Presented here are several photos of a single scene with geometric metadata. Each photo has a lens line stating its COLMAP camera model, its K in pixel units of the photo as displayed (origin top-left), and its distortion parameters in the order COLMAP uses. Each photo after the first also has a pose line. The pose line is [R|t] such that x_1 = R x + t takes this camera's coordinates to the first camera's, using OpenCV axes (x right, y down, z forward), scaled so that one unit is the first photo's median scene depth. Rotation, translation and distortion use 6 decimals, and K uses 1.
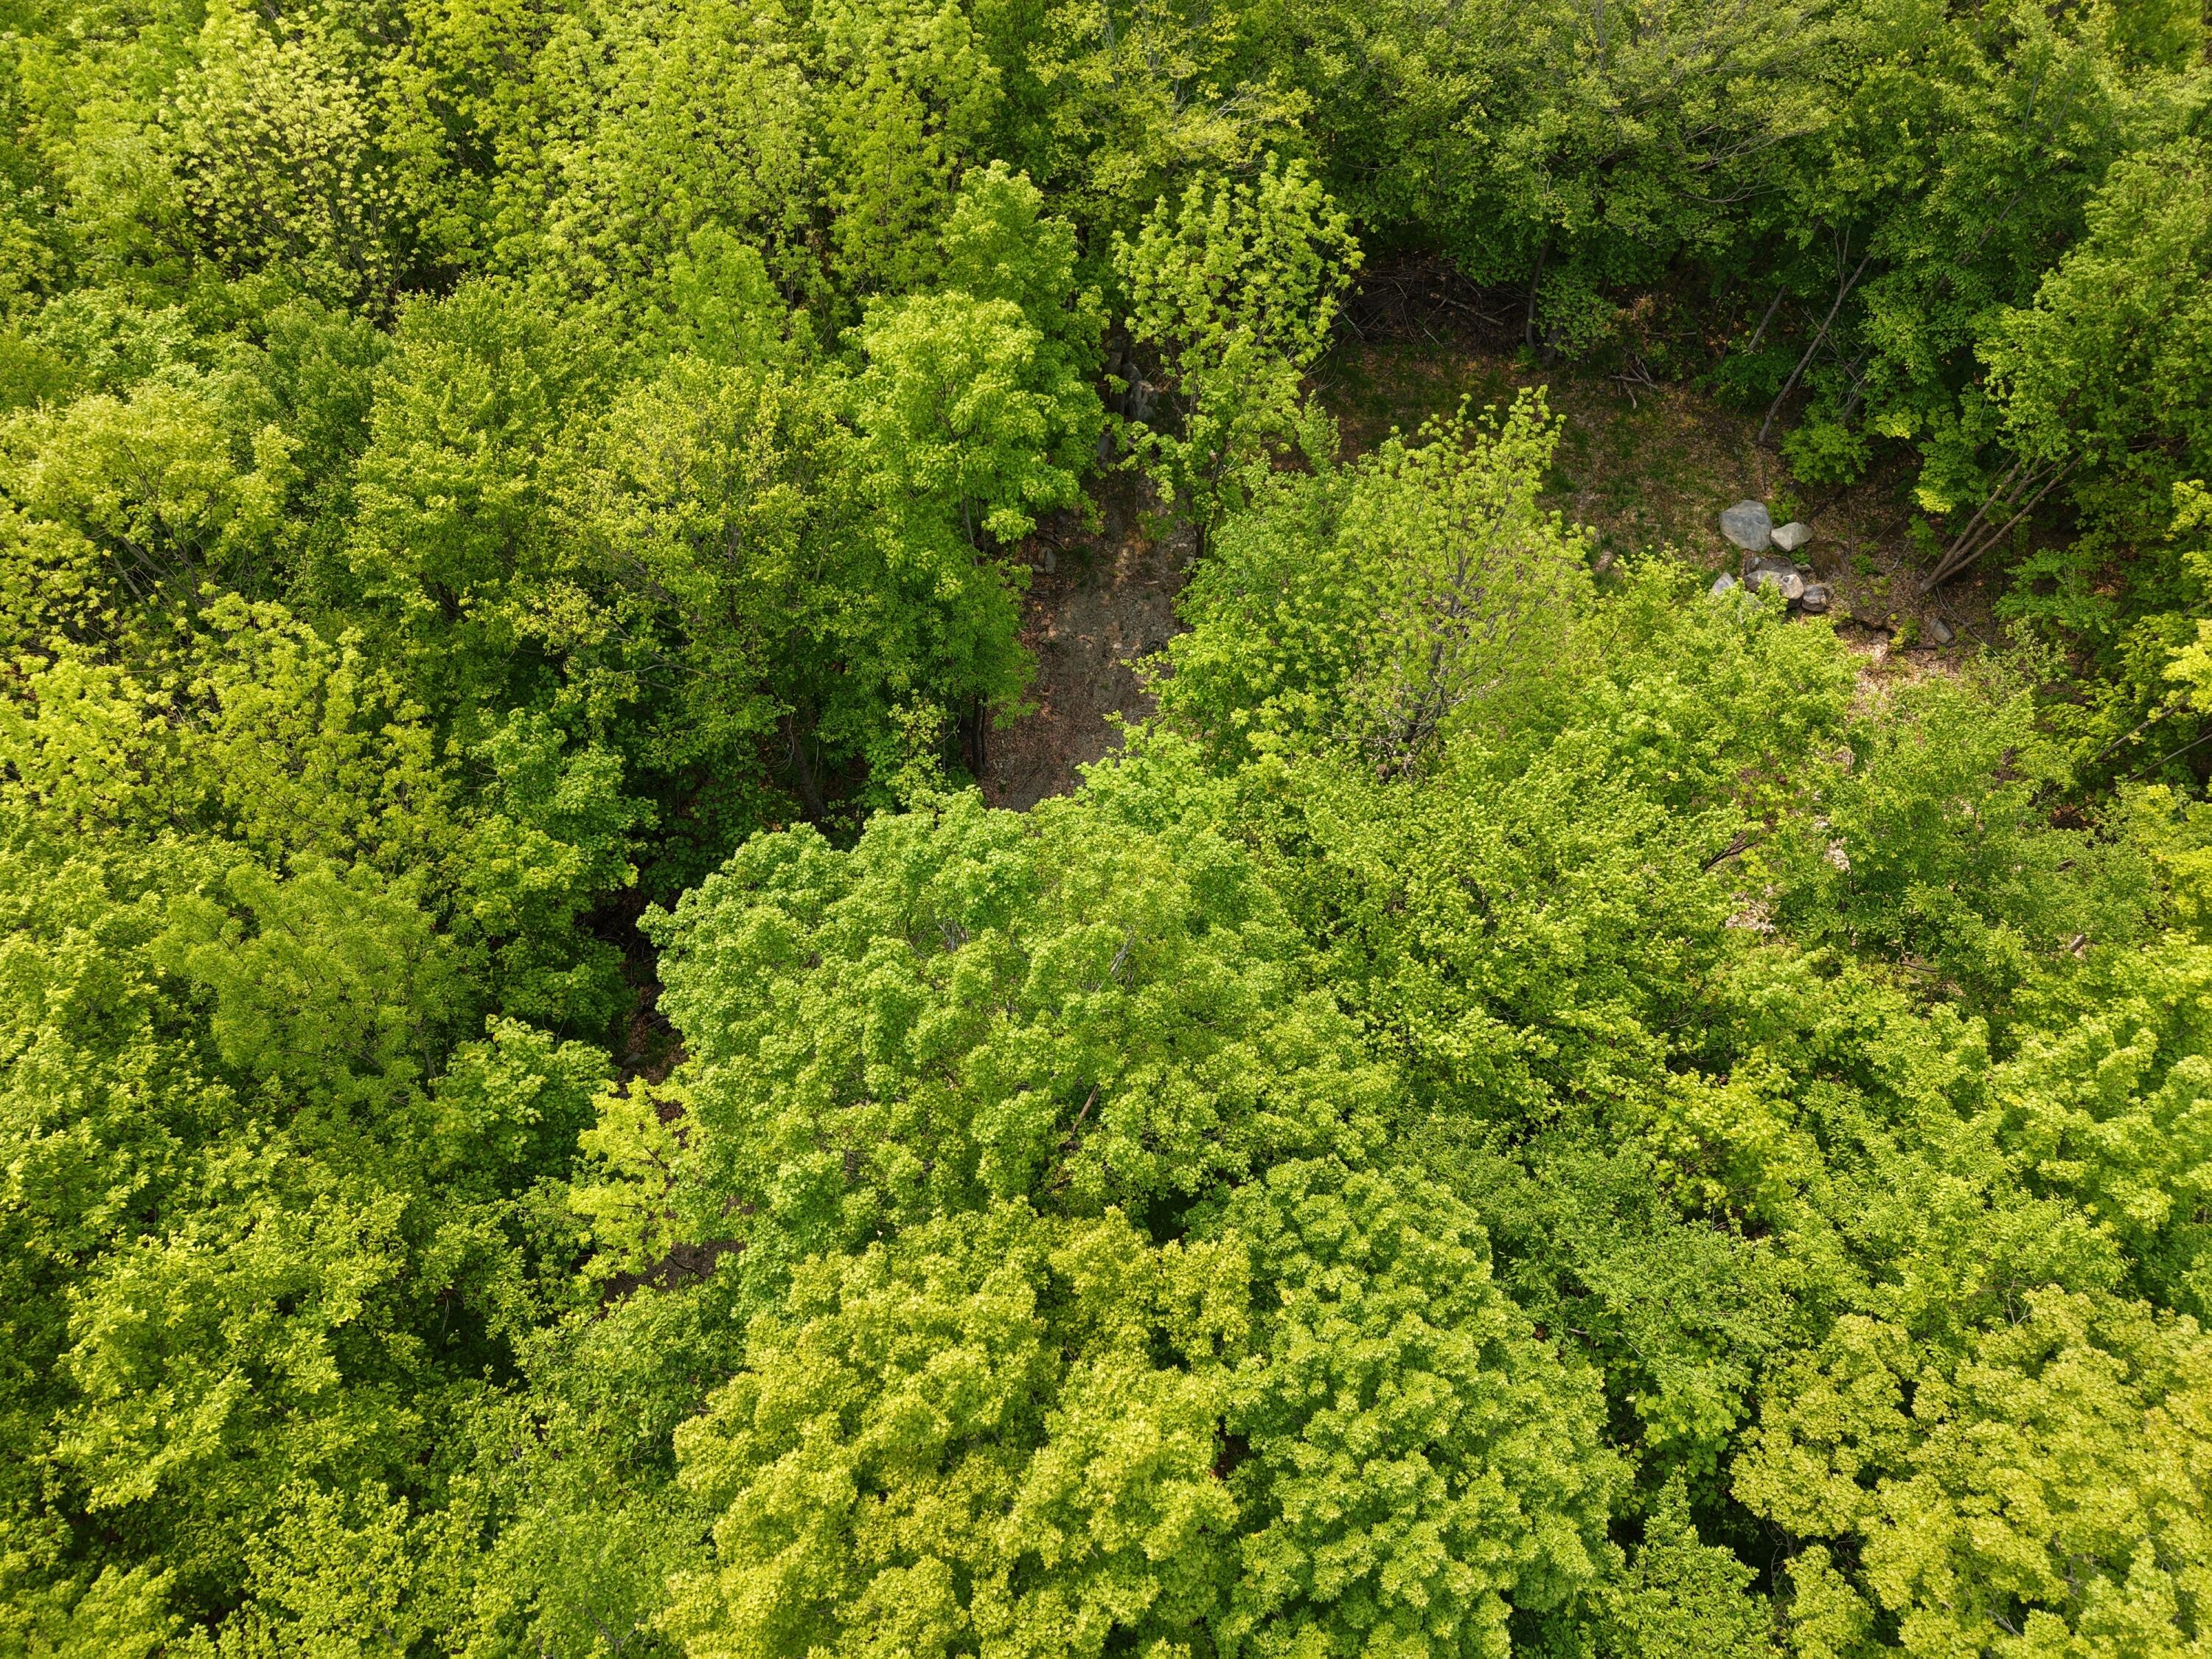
lens RADIAL K [[1518.8, 0, 1137.0], [0, 1518.8, 858.9], [0, 0, 1]] dist [0.009950, -0.001518]
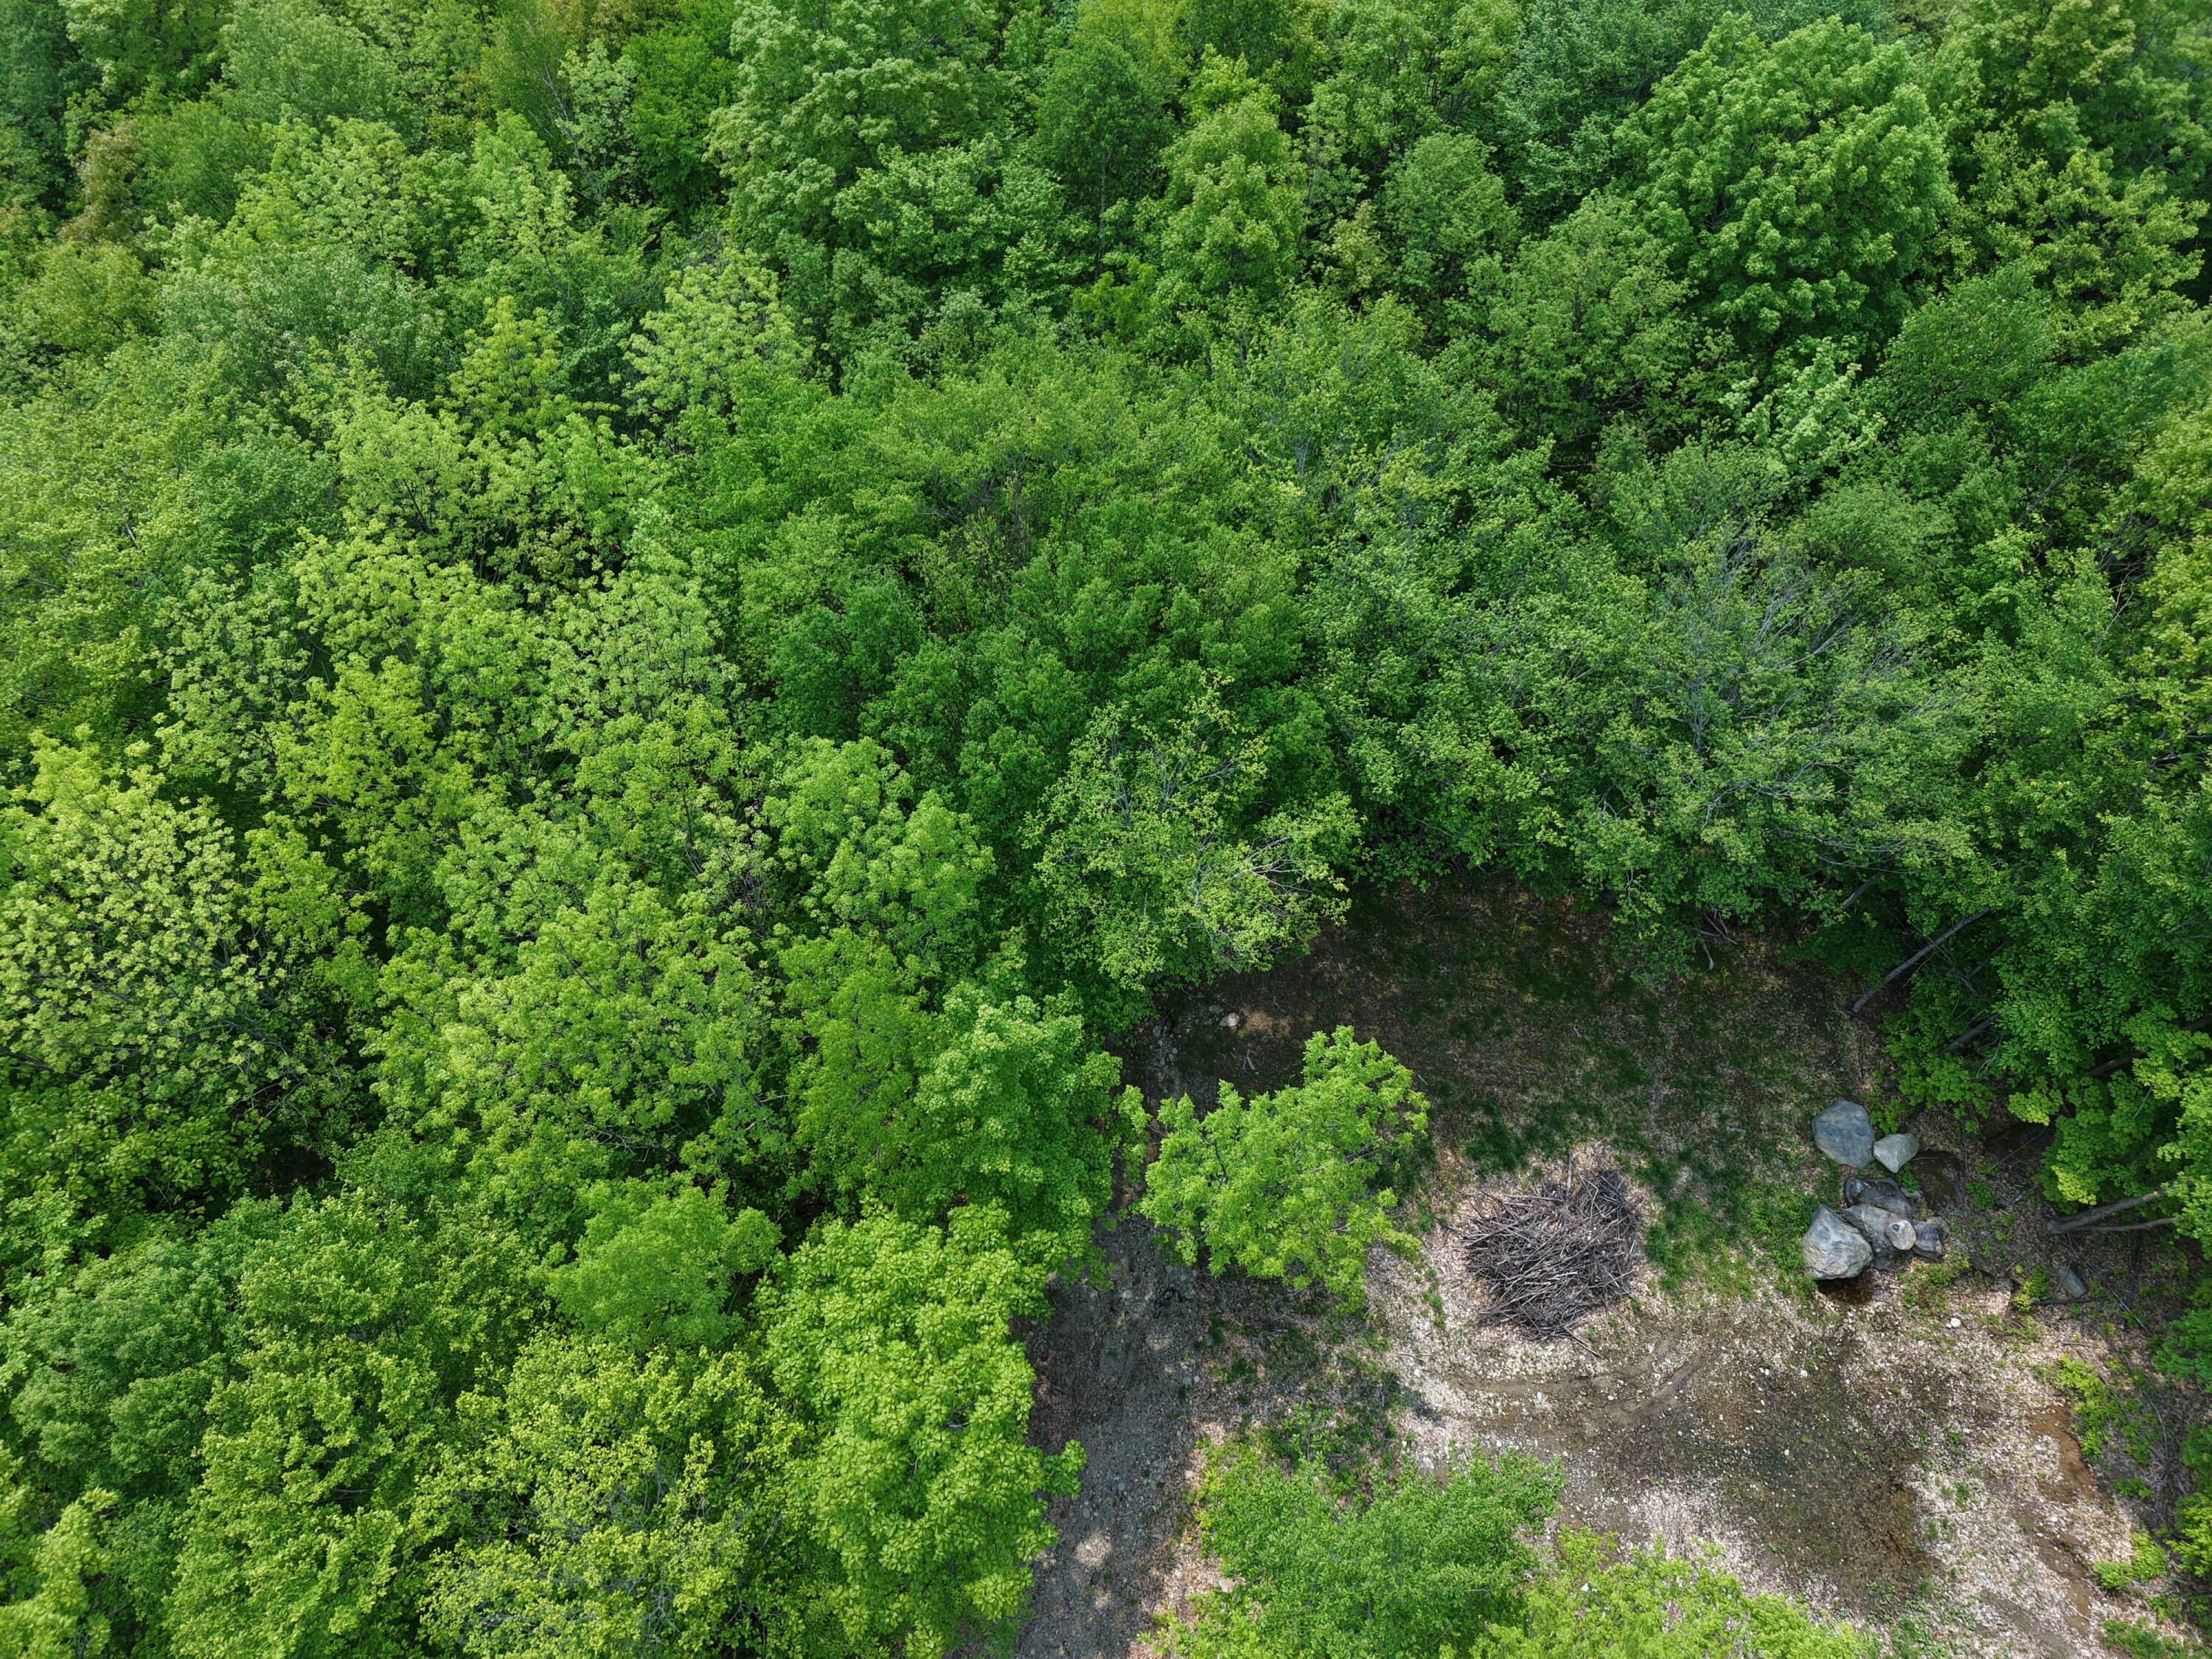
lens RADIAL K [[1518.8, 0, 1123.7], [0, 1518.8, 834.8], [0, 0, 1]] dist [0.009950, -0.001518]
pose [[0.999978, 0.000053, -0.006595, -0.008582], [-0.000040, 0.999998, 0.001949, -0.409998], [0.006595, -0.001949, 0.999976, 0.126726]]
